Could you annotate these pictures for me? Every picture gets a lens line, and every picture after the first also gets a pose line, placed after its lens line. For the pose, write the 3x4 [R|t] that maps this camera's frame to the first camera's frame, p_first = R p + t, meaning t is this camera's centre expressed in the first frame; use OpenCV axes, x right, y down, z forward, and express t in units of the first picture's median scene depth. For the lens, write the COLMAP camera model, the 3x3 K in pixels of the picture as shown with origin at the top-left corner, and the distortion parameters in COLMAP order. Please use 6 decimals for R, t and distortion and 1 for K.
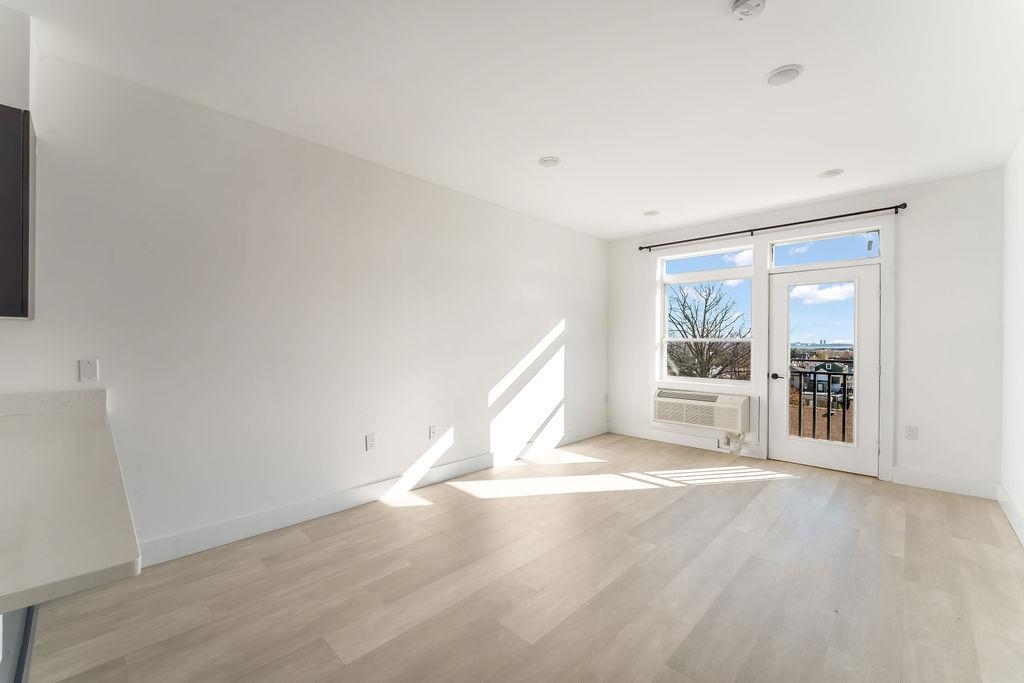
lens RADIAL K [[412.9, 0, 509.5], [0, 412.9, 343.4], [0, 0, 1]] dist [-0.000300, 0.000161]
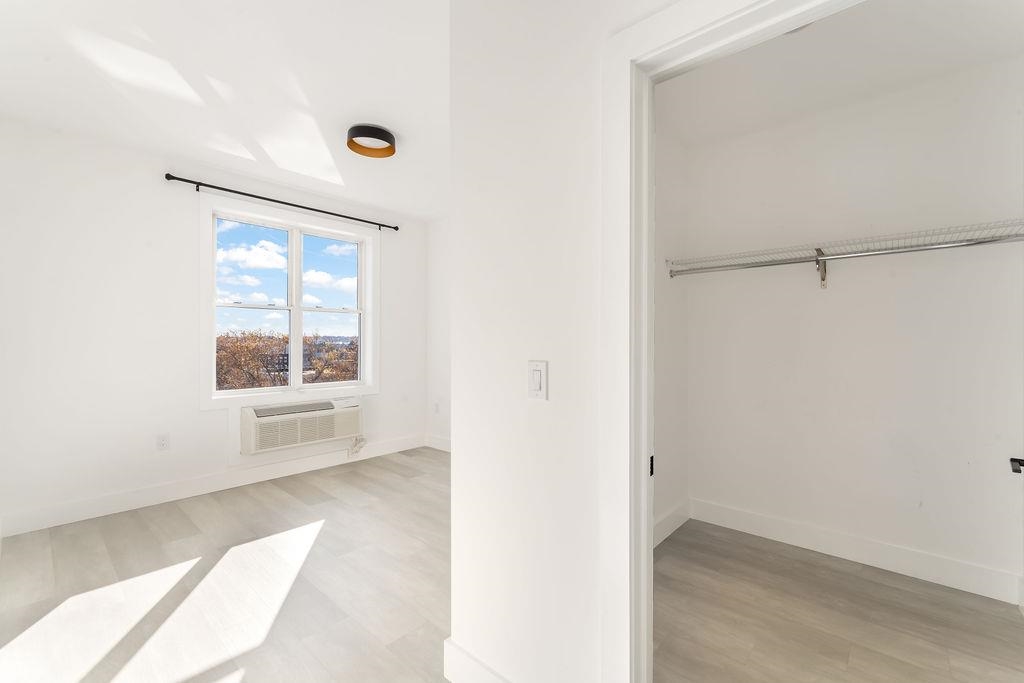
lens RADIAL K [[432.5, 0, 512.0], [0, 432.5, 341.5], [0, 0, 1]] dist [-0.001743, -0.000491]
pose [[-0.046755, -0.005802, 0.998890, -0.455104], [-0.000247, 0.999983, 0.005796, -0.001172], [-0.998906, 0.000025, -0.046755, 0.753203]]
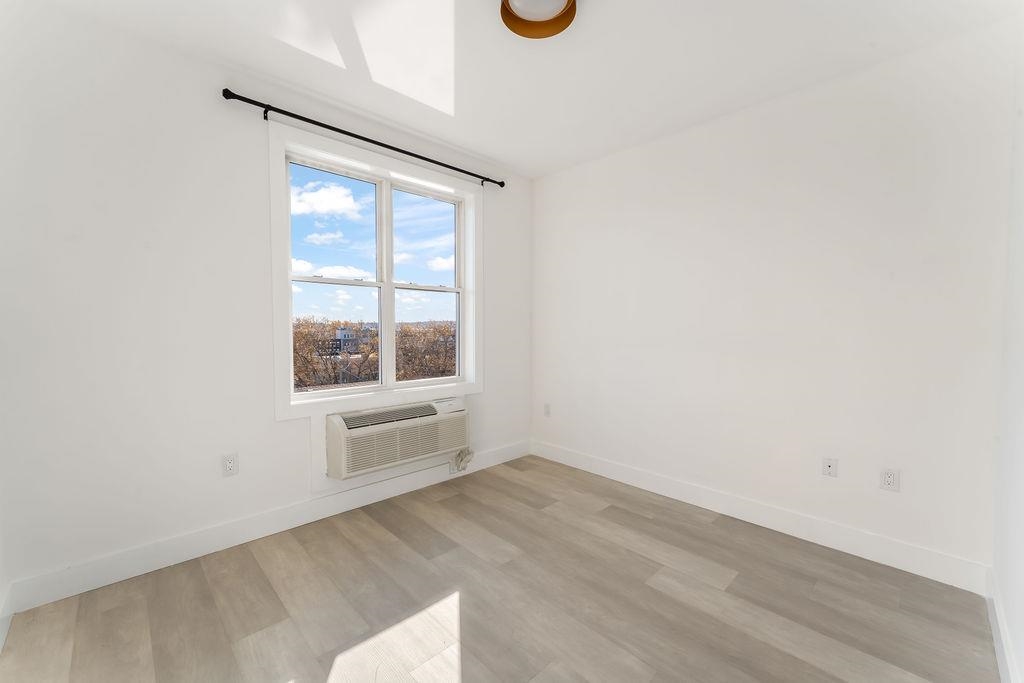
lens RADIAL K [[412.9, 0, 509.5], [0, 412.9, 343.4], [0, 0, 1]] dist [-0.000300, 0.000161]
pose [[0.033487, -0.044500, 0.998448, -0.169539], [0.001529, 0.999009, 0.044474, 0.000250], [-0.999438, 0.000037, 0.033522, 0.961660]]
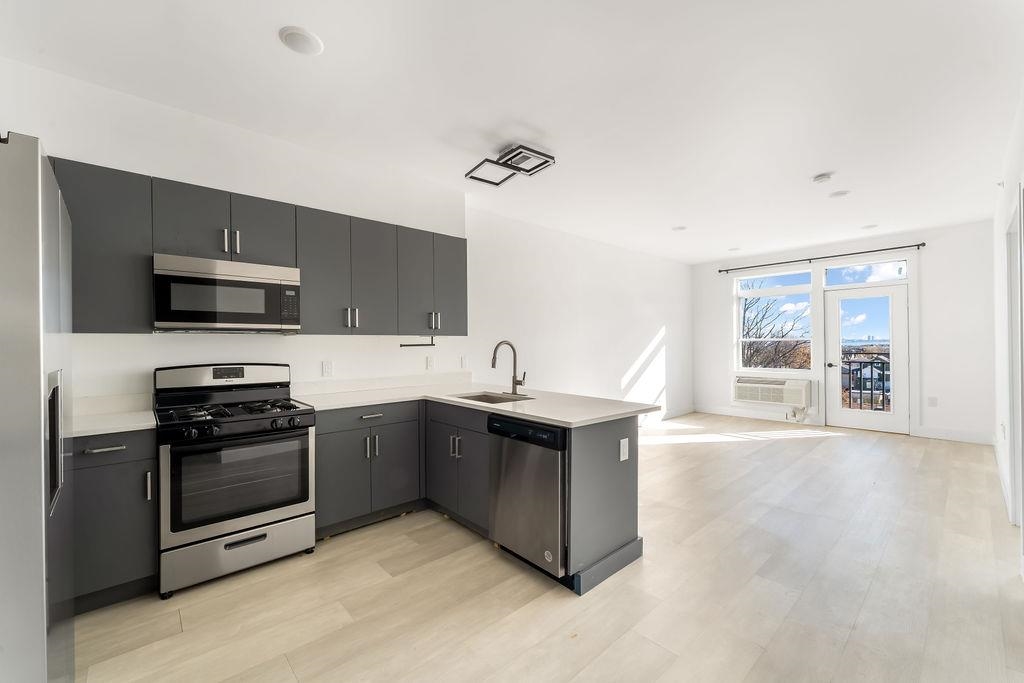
lens RADIAL K [[412.9, 0, 509.5], [0, 412.9, 343.4], [0, 0, 1]] dist [-0.000300, 0.000161]
pose [[0.997447, -0.017154, -0.069316, -0.347516], [0.016883, 0.999847, -0.004505, -0.005484], [0.069383, 0.003323, 0.997585, -0.475916]]
